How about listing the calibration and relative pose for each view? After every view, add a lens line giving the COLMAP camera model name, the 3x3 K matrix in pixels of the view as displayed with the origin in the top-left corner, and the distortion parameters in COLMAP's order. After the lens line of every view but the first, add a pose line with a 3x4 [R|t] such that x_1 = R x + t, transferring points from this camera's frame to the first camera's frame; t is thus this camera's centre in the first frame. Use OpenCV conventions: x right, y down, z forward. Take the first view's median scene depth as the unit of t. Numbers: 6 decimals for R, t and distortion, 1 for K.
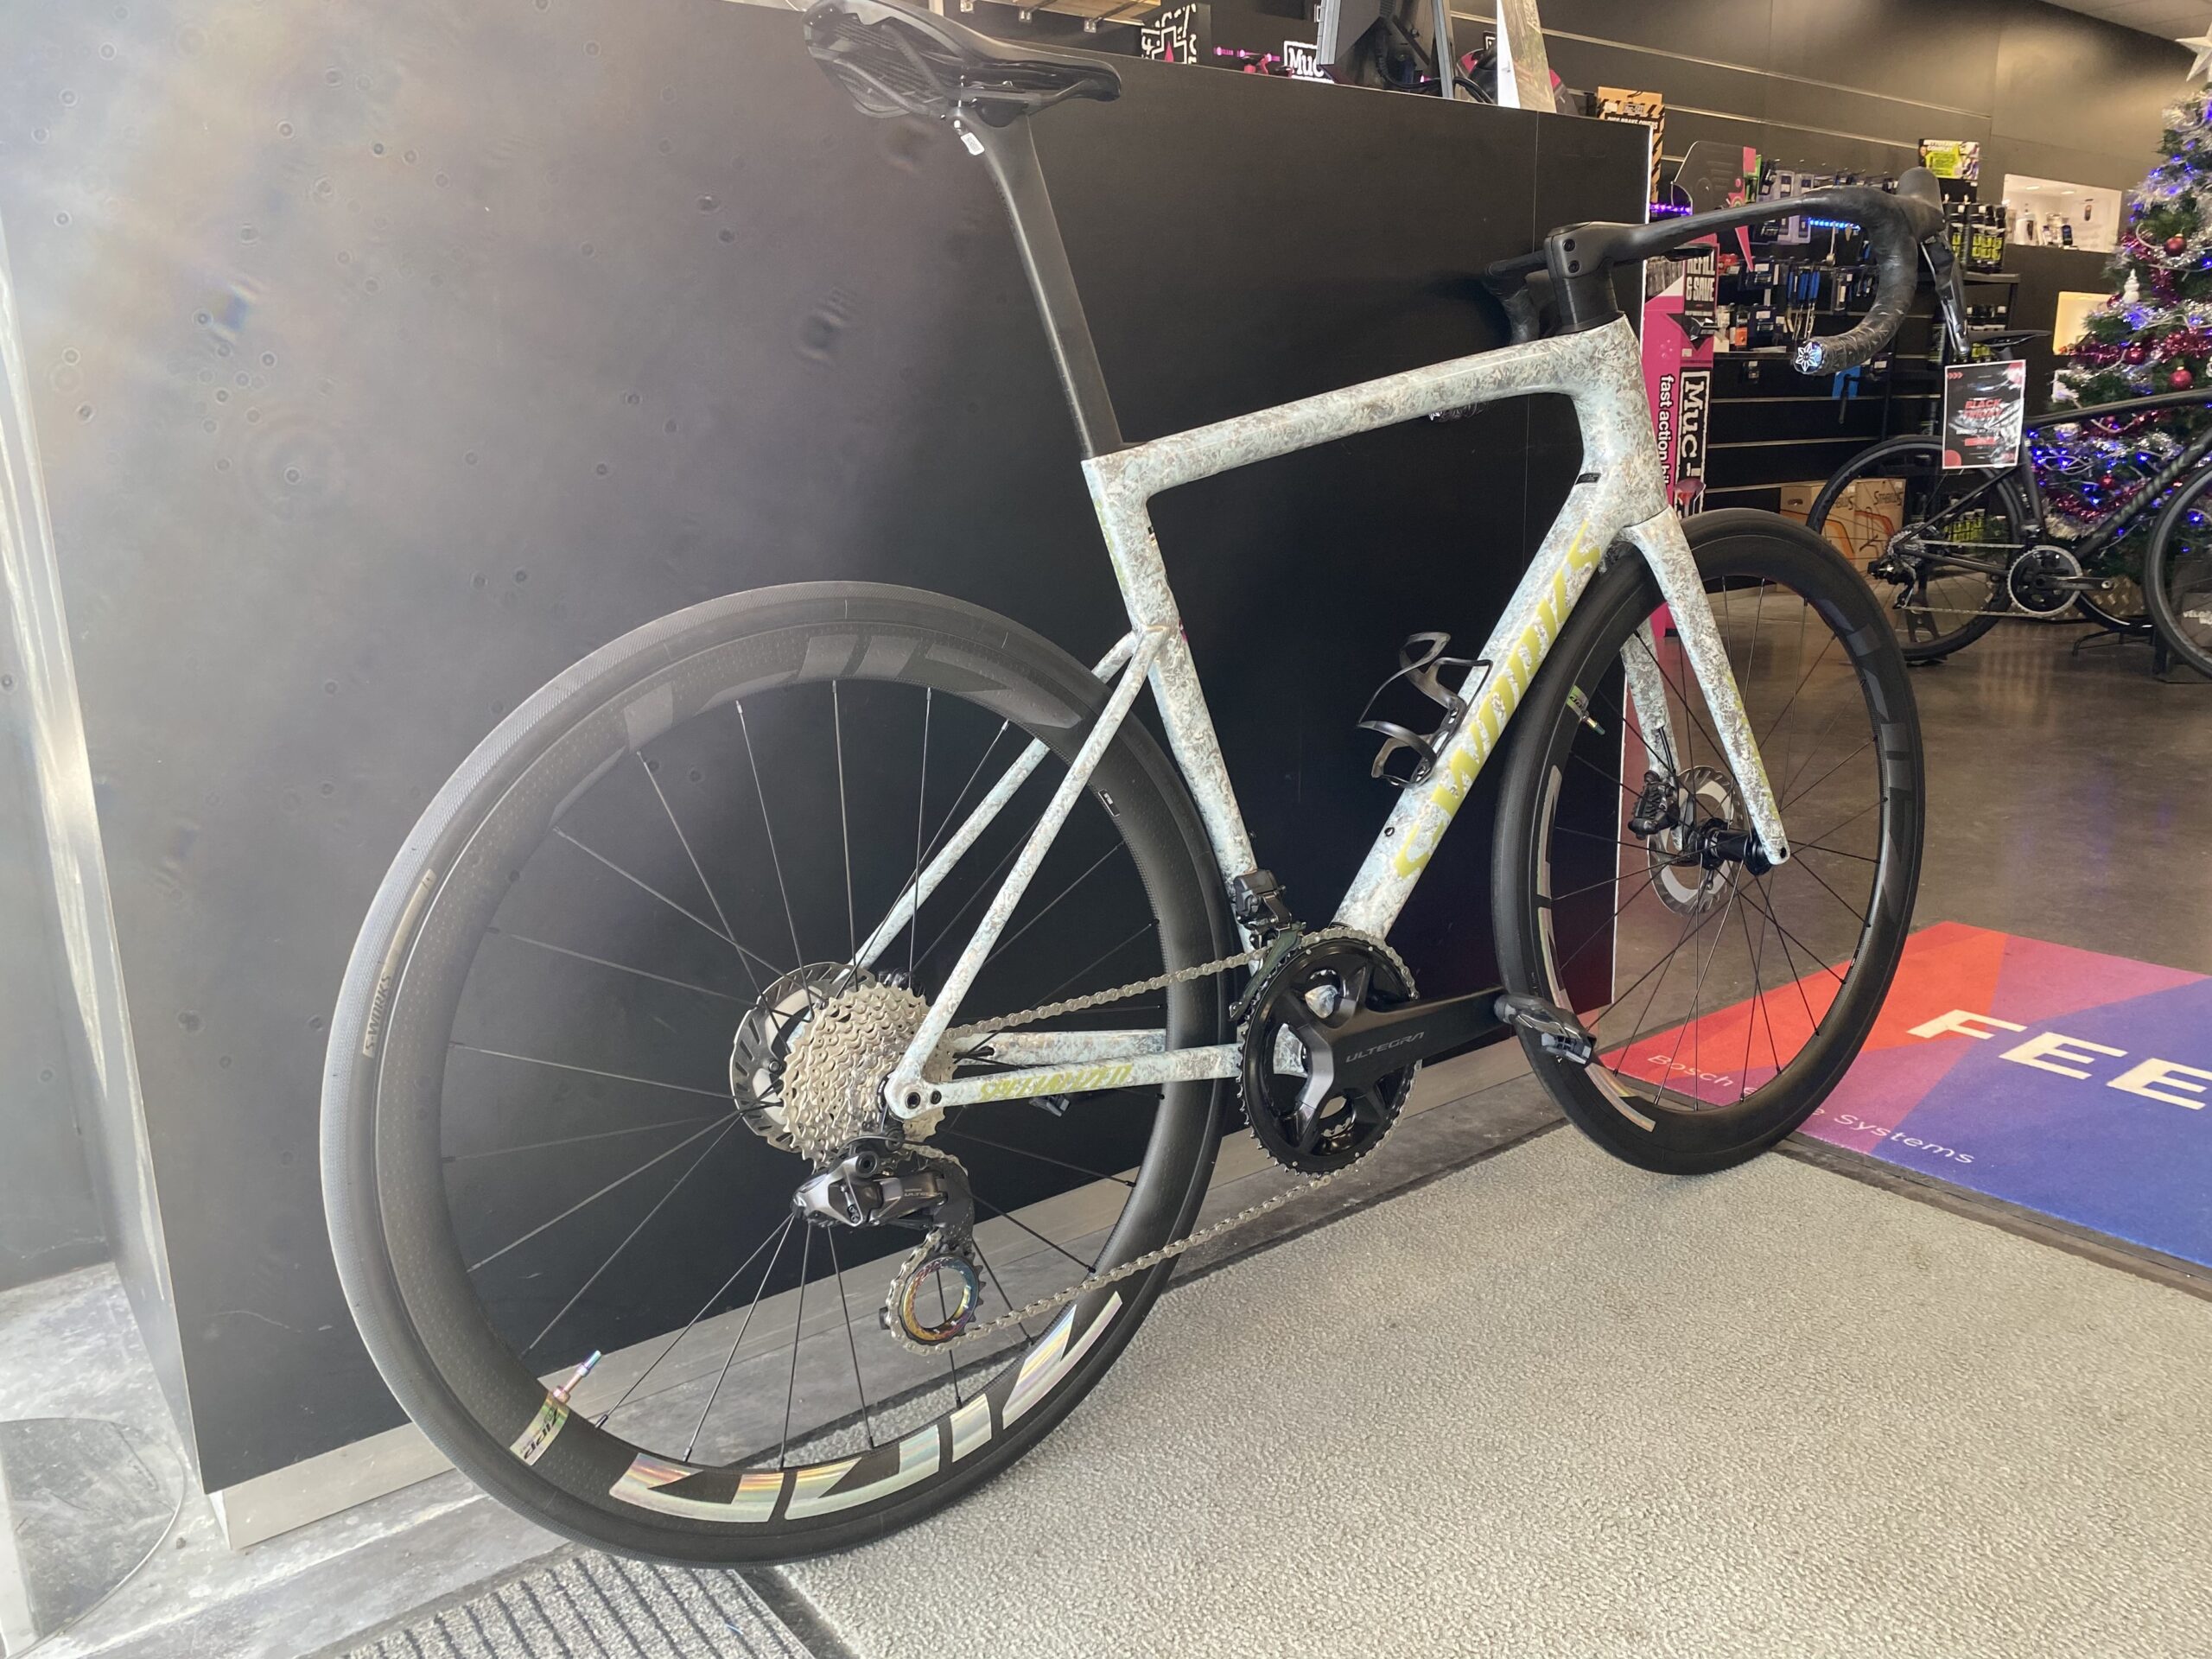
lens RADIAL K [[1655.5, 0, 1097.2], [0, 1655.5, 835.1], [0, 0, 1]] dist [0.101642, -0.001629]
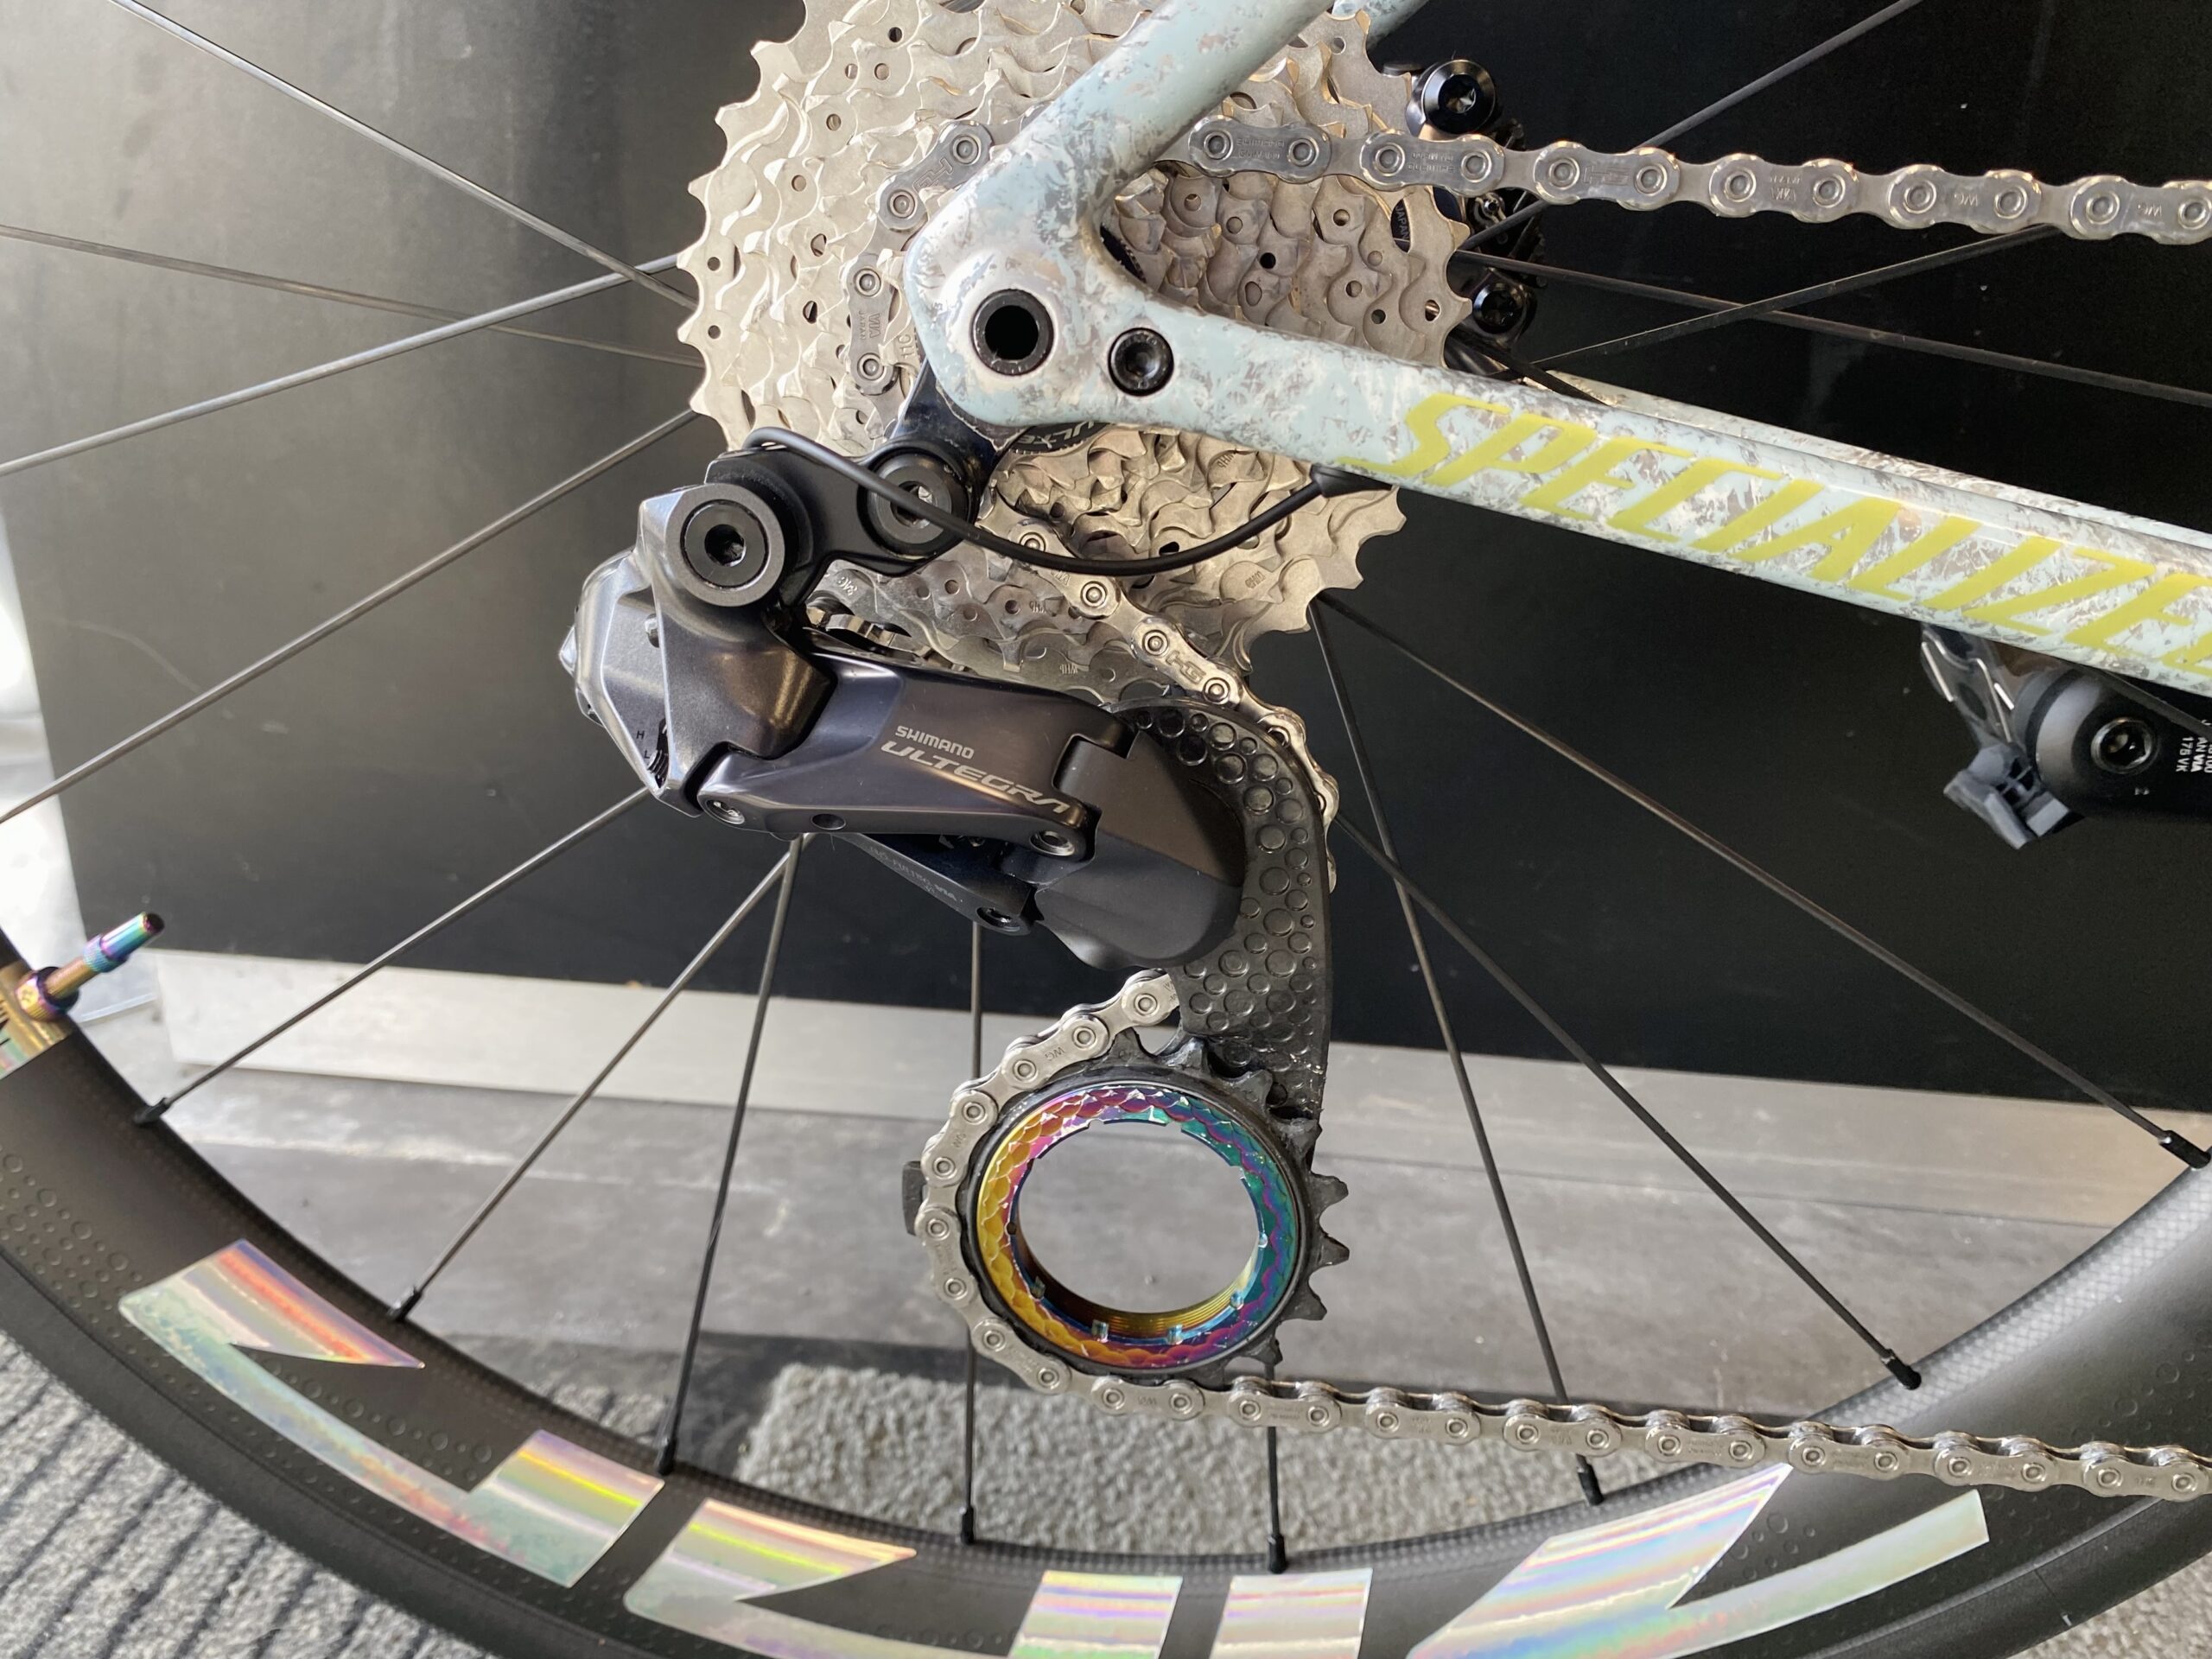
lens RADIAL K [[1712.5, 0, 1068.0], [0, 1712.5, 773.5], [0, 0, 1]] dist [0.001961, -0.001486]
pose [[0.747603, 0.288193, -0.598360, 0.034343], [-0.209879, 0.957294, 0.198842, 0.146047], [0.630112, -0.023071, 0.776161, 0.724966]]
